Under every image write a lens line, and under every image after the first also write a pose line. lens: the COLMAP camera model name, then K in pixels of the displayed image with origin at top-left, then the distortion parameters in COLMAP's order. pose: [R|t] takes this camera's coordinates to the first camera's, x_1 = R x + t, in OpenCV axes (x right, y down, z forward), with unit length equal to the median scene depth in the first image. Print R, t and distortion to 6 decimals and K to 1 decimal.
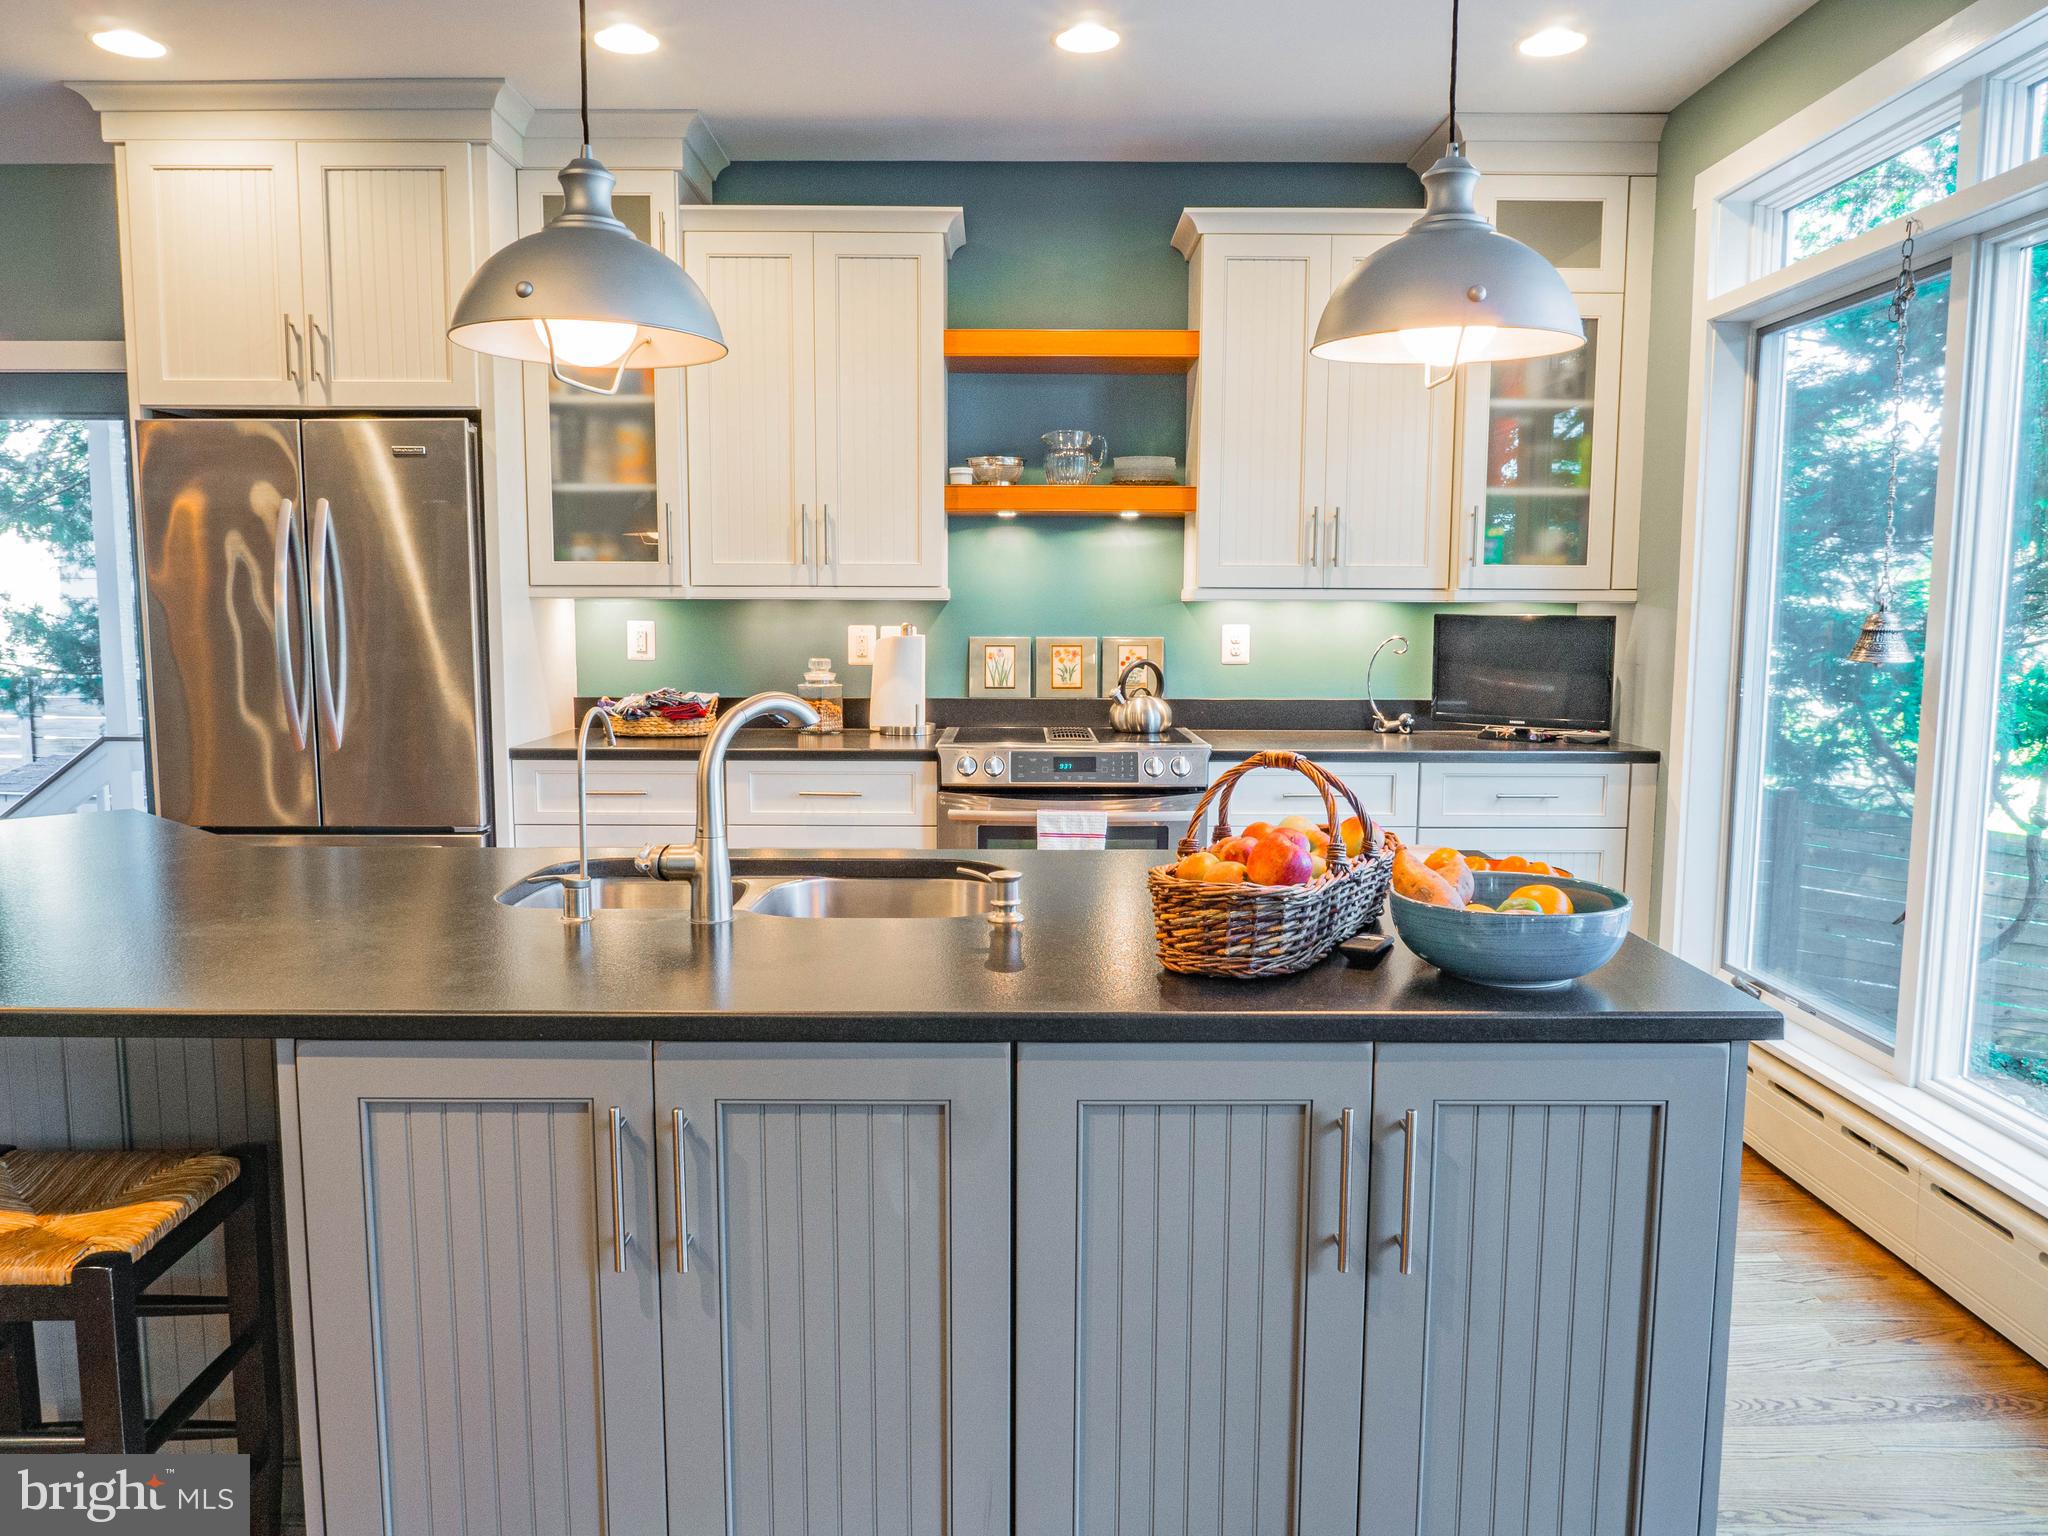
lens RADIAL K [[1443.1, 0, 1022.2], [0, 1443.1, 760.8], [0, 0, 1]] dist [-0.021839, -0.001983]
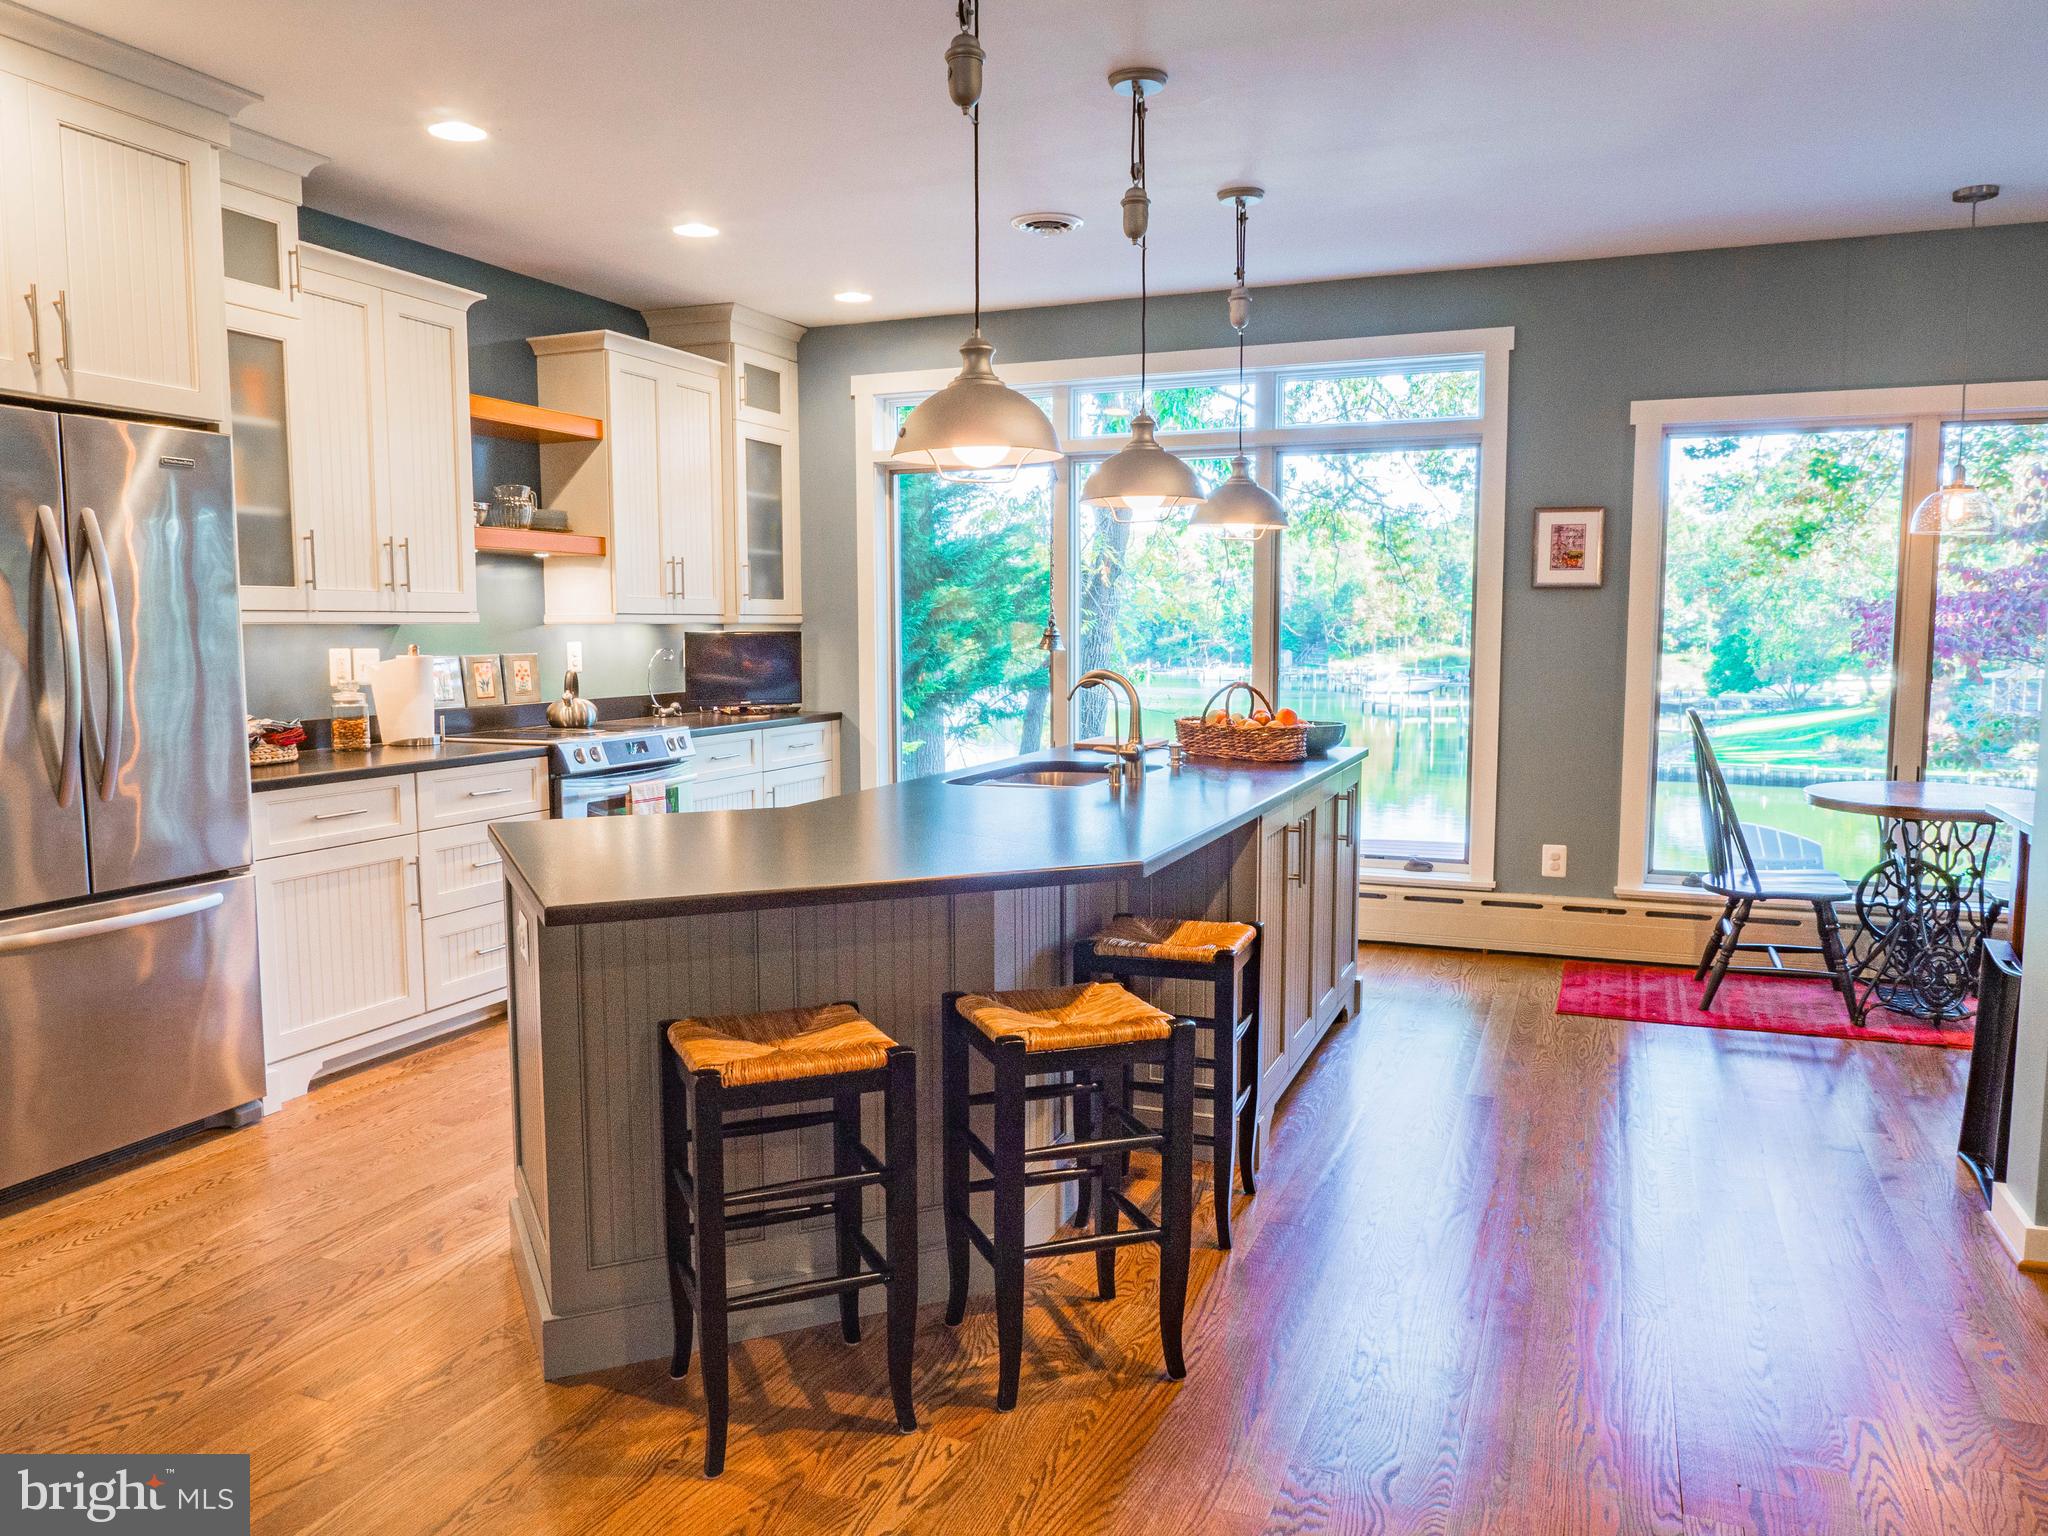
lens RADIAL K [[1443.1, 0, 1023.1], [0, 1443.1, 762.6], [0, 0, 1]] dist [-0.021839, -0.001983]
pose [[0.379138, -0.092348, 0.920720, -0.961789], [0.104037, 0.992953, 0.056751, -0.019882], [-0.919473, 0.074273, 0.386074, 0.151653]]
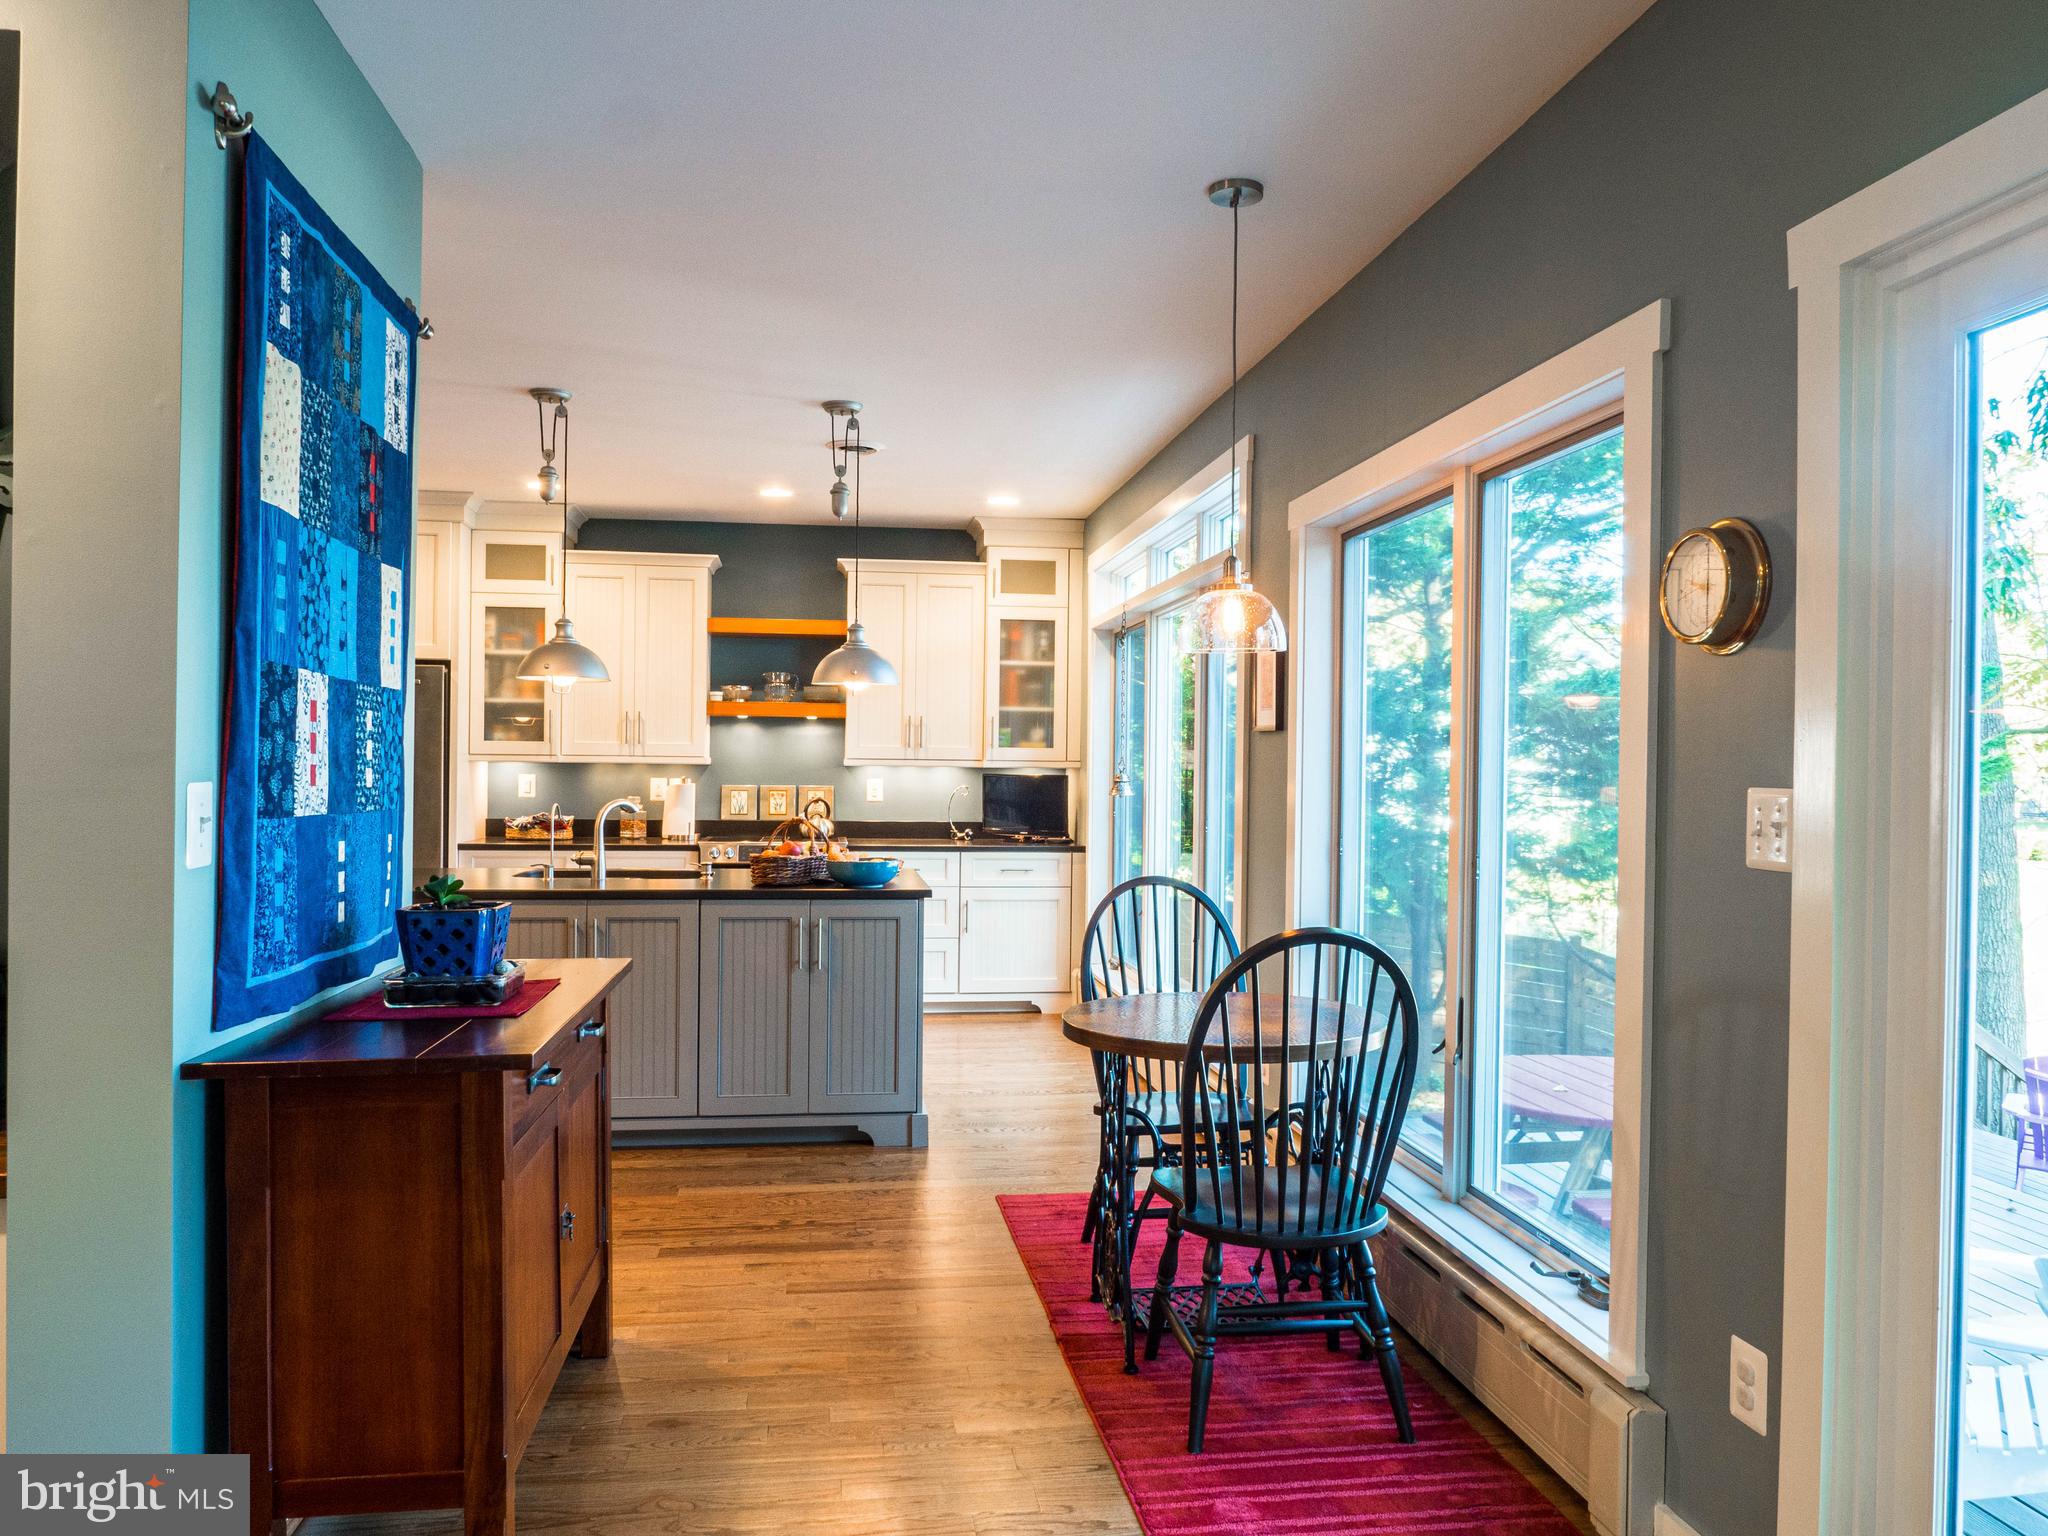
lens RADIAL K [[1443.1, 0, 1031.2], [0, 1443.1, 766.0], [0, 0, 1]] dist [-0.021839, -0.001983]
pose [[0.990372, 0.007565, 0.138224, 0.099778], [0.007461, 0.994138, -0.107862, 0.087957], [-0.138229, 0.107855, 0.984510, -0.828943]]
